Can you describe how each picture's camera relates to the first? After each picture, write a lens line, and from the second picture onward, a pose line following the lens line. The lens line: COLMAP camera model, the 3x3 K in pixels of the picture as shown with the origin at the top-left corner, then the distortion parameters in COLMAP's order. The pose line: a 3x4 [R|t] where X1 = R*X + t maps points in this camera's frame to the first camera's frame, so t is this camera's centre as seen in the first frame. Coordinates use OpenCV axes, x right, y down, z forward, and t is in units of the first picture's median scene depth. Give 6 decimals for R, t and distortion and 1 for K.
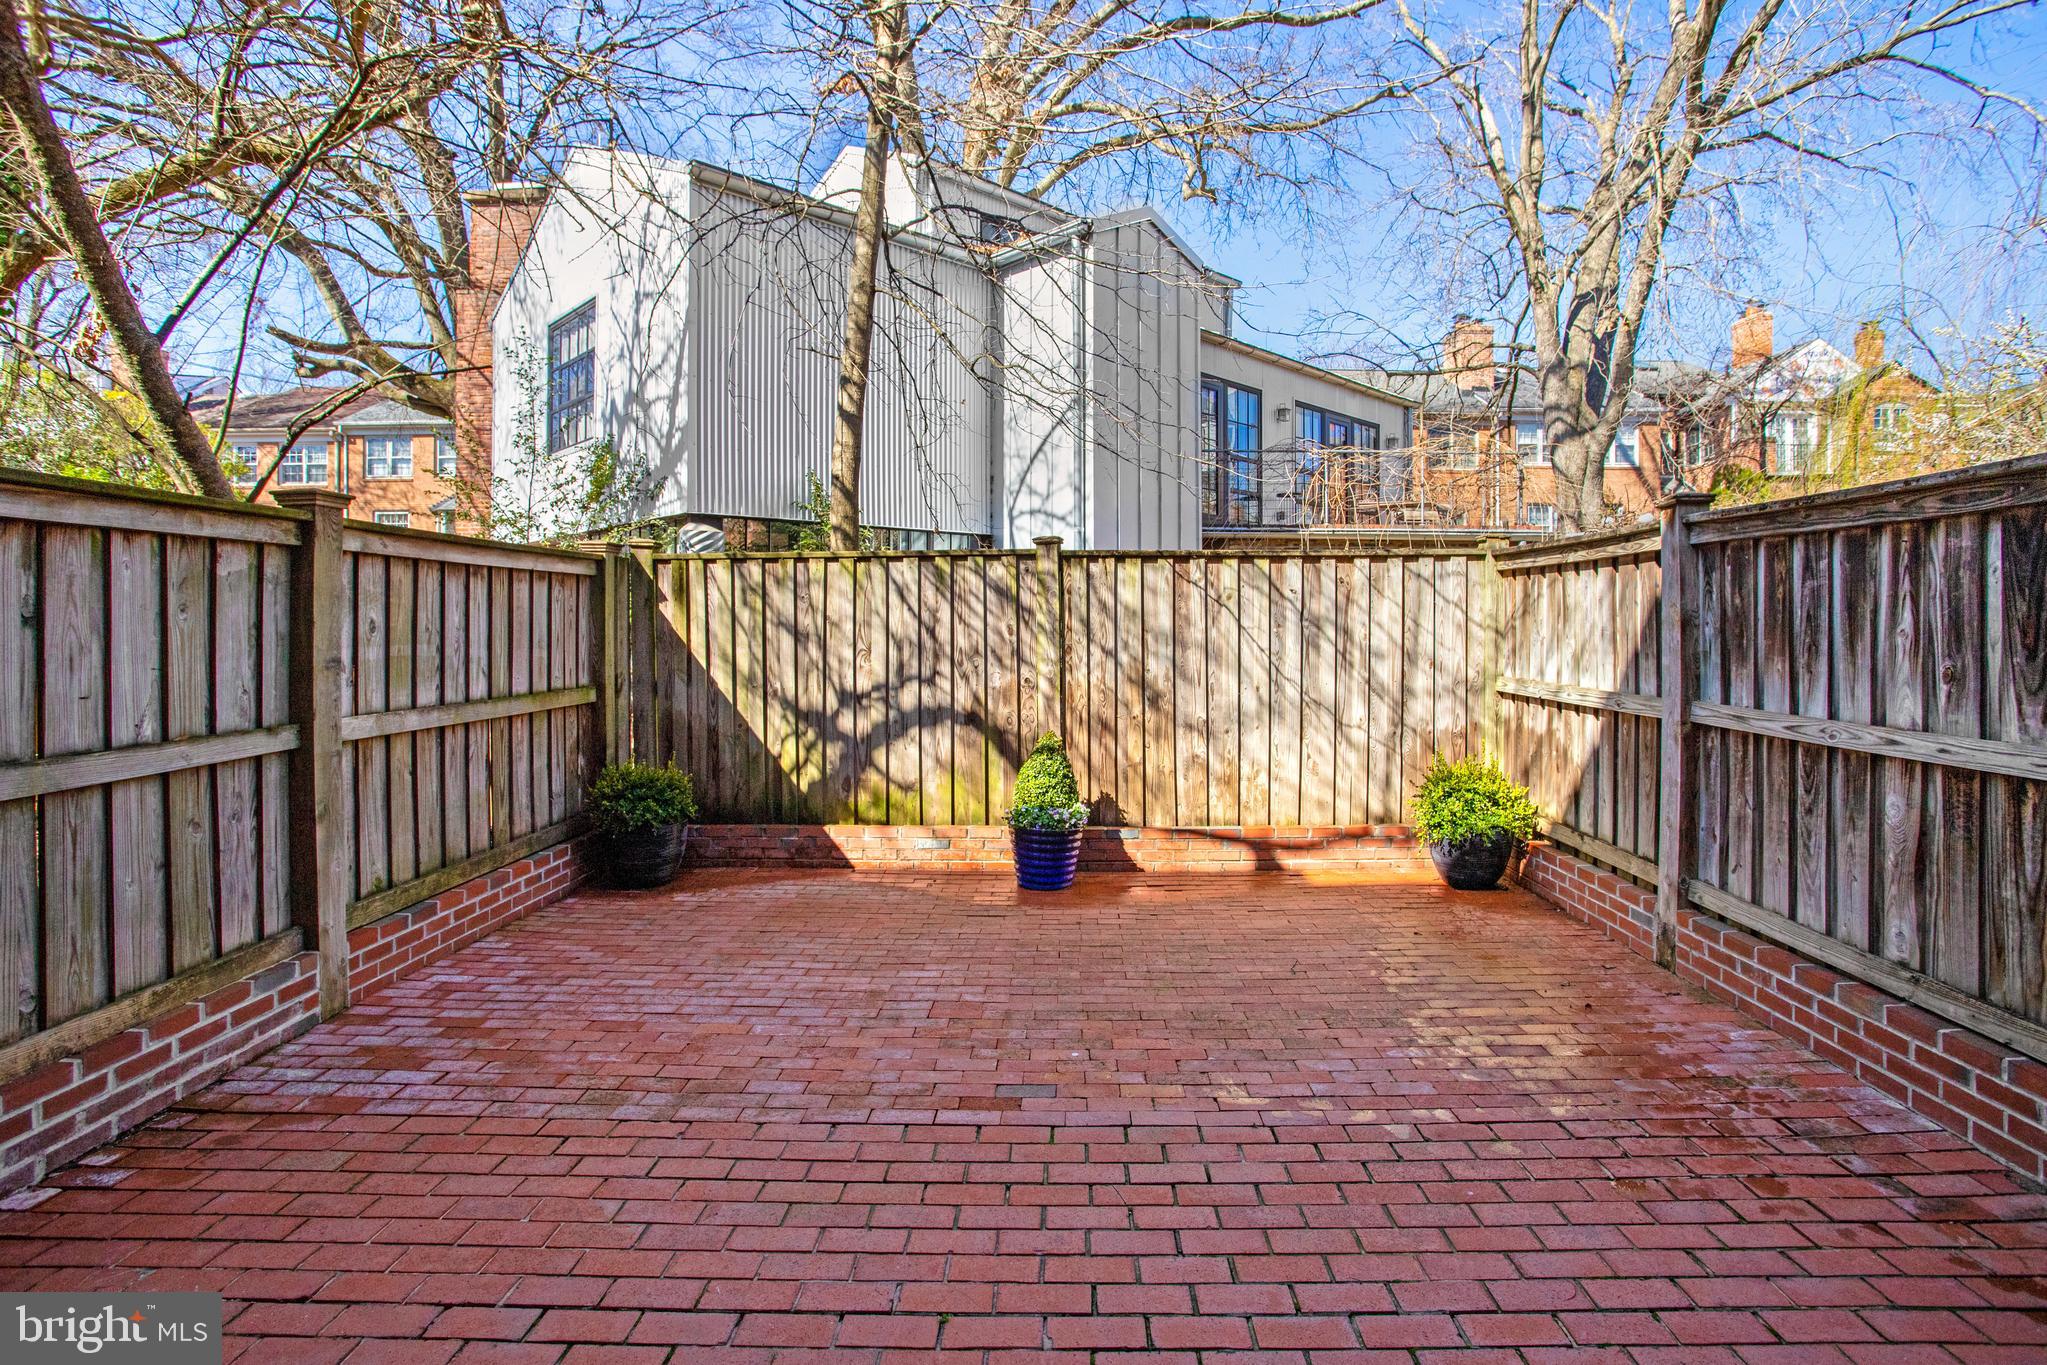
lens RADIAL K [[1016.9, 0, 1072.8], [0, 1016.9, 632.2], [0, 0, 1]] dist [-0.064807, 0.033025]
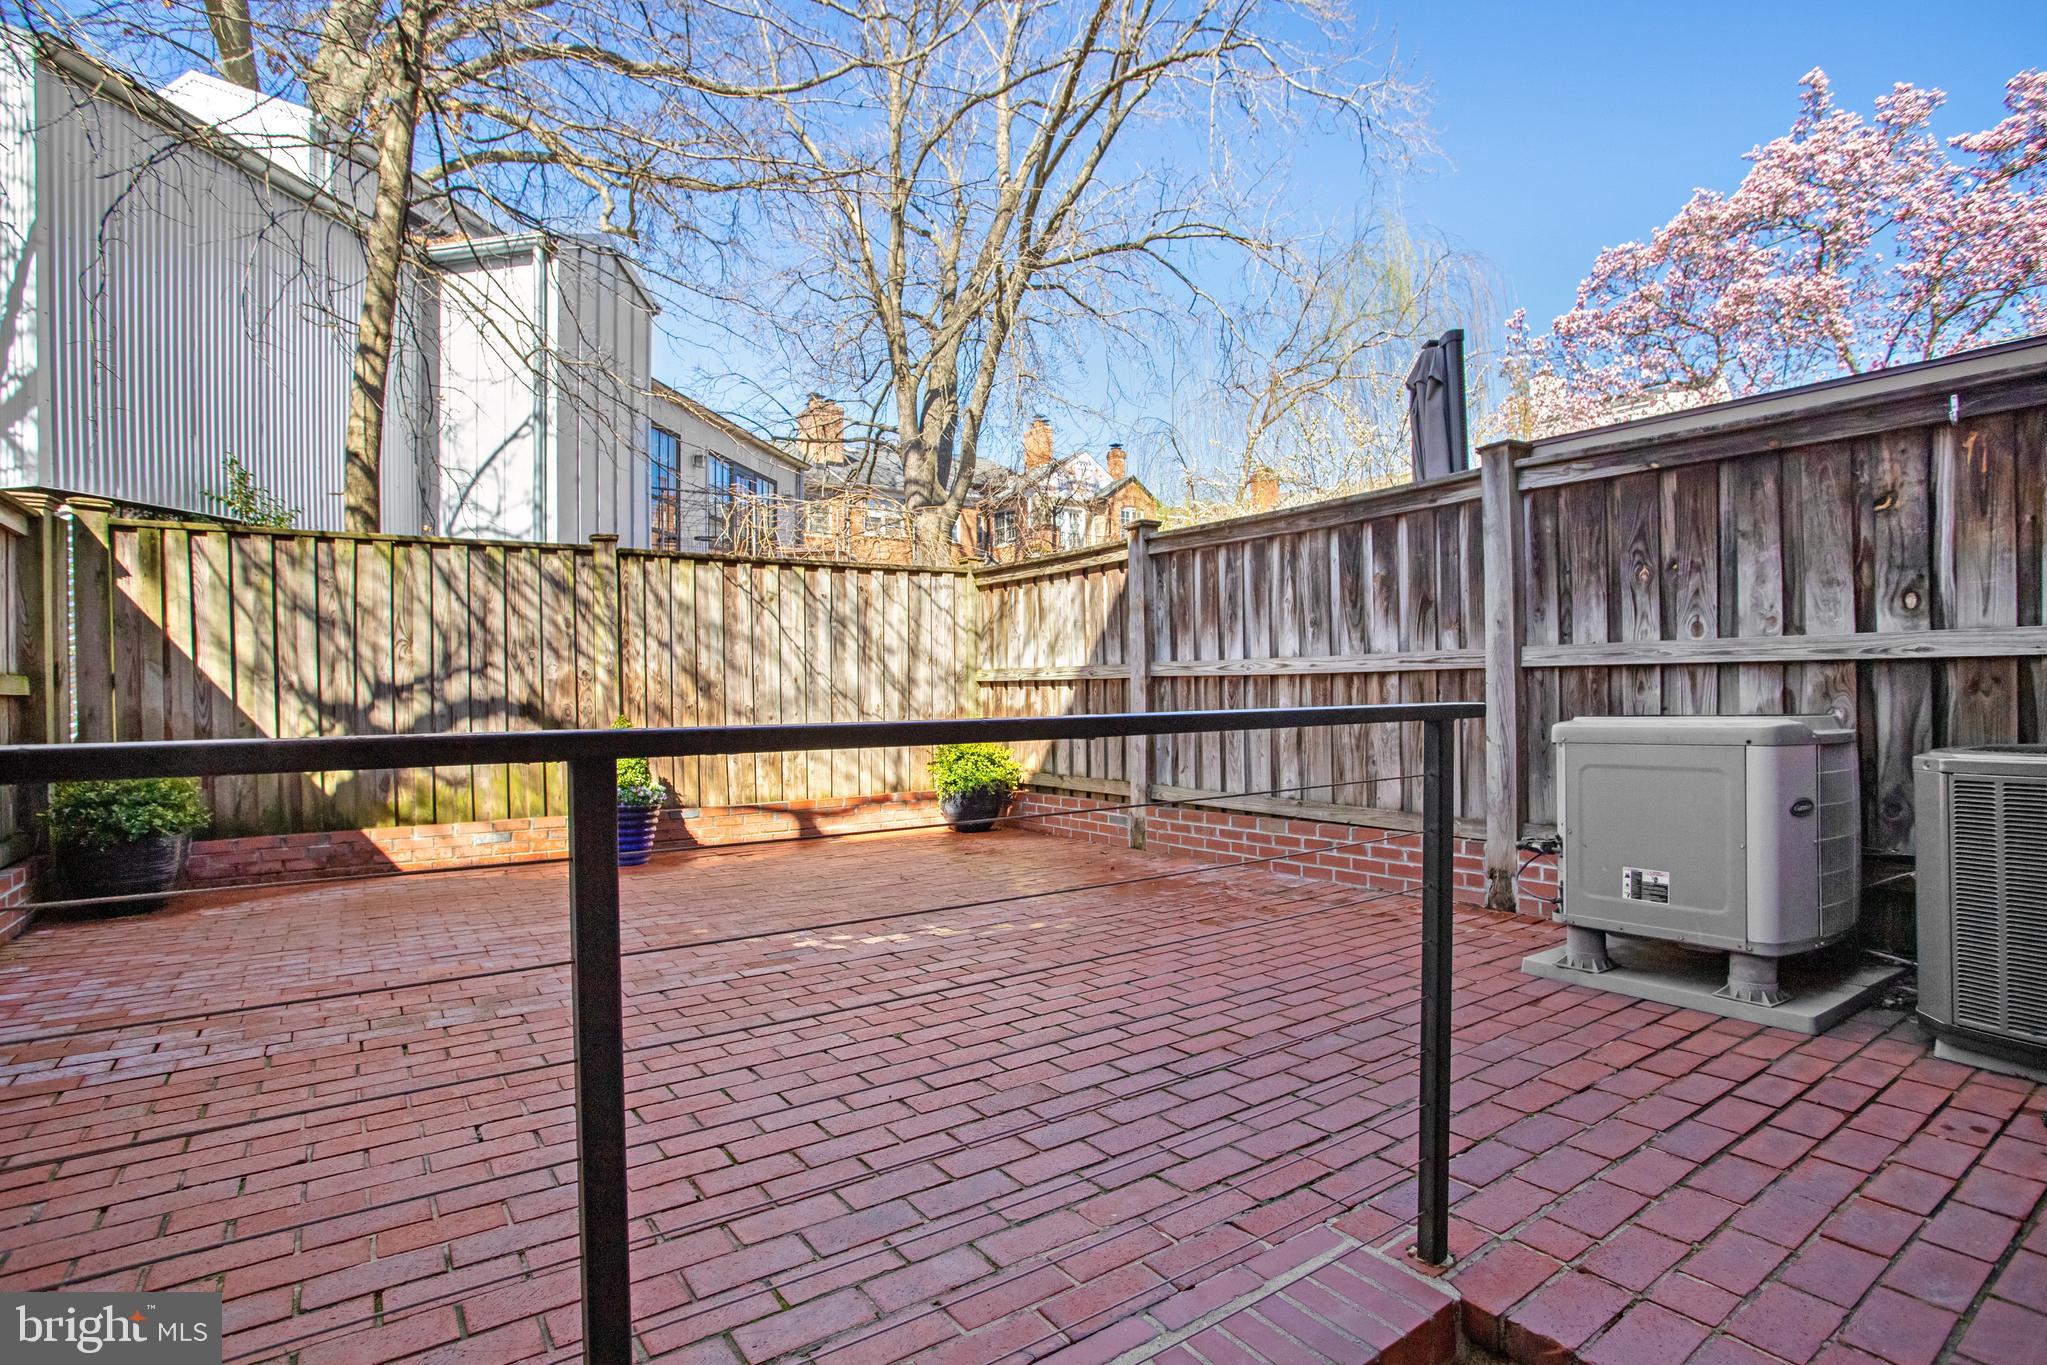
lens RADIAL K [[1003.7, 0, 1018.3], [0, 1003.7, 691.5], [0, 0, 1]] dist [-0.064738, 0.029217]
pose [[0.824357, -0.010870, 0.565966, -0.253211], [0.015453, 0.999875, -0.003304, 0.078142], [-0.565860, 0.011469, 0.824422, -0.070536]]
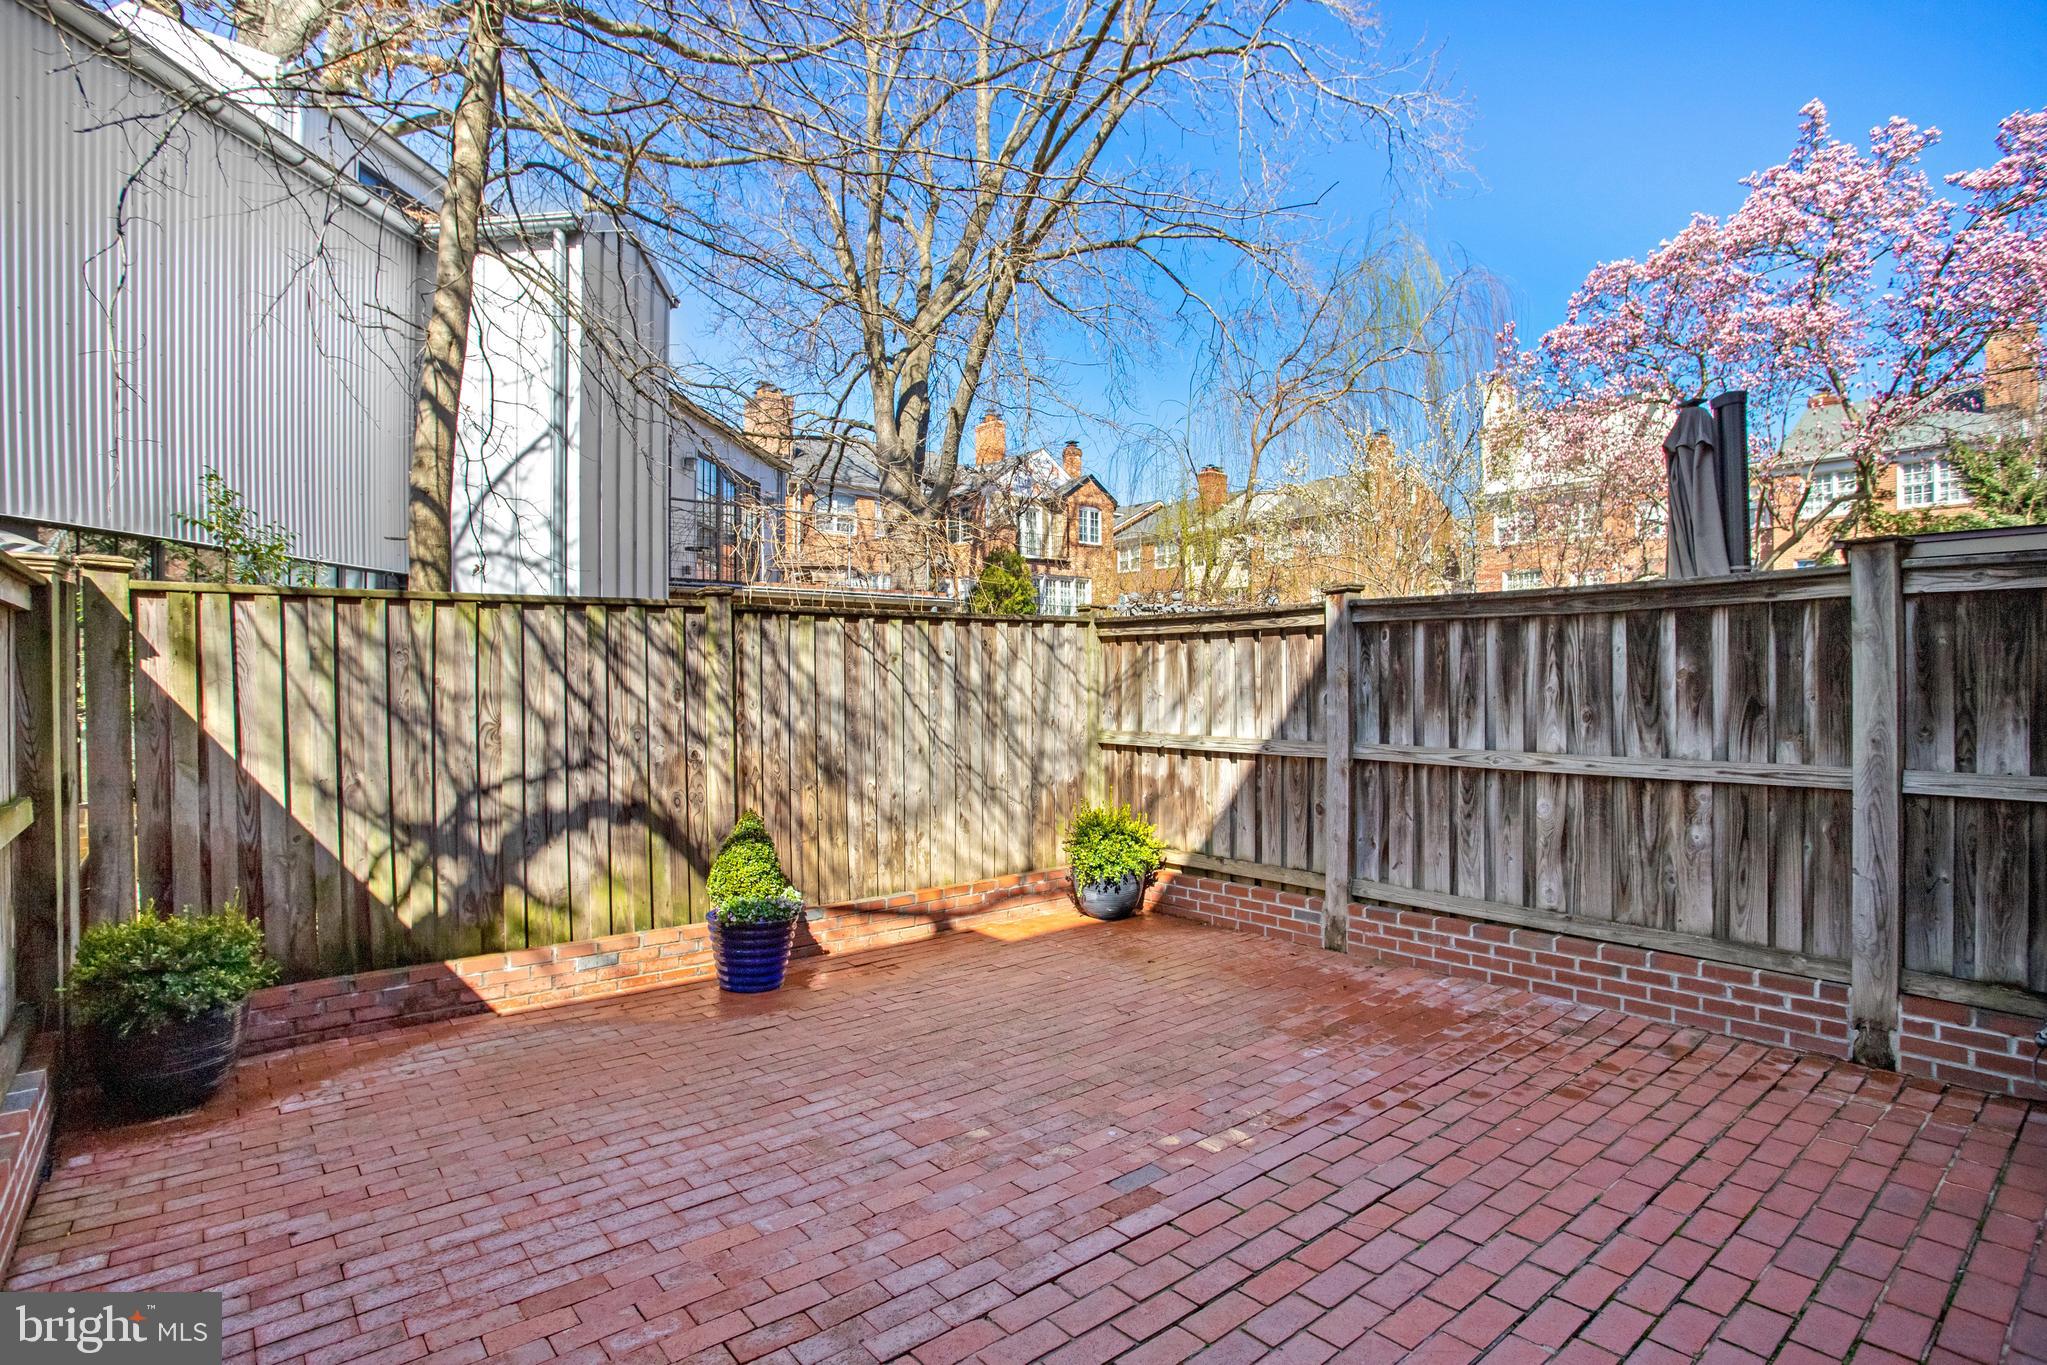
lens RADIAL K [[1019.1, 0, 1023.5], [0, 1019.1, 682.5], [0, 0, 1]] dist [-0.066652, 0.033491]
pose [[0.773199, -0.006275, 0.634133, -0.377020], [0.010573, 0.999940, -0.002997, -0.006852], [-0.634076, 0.009022, 0.773218, 0.167784]]
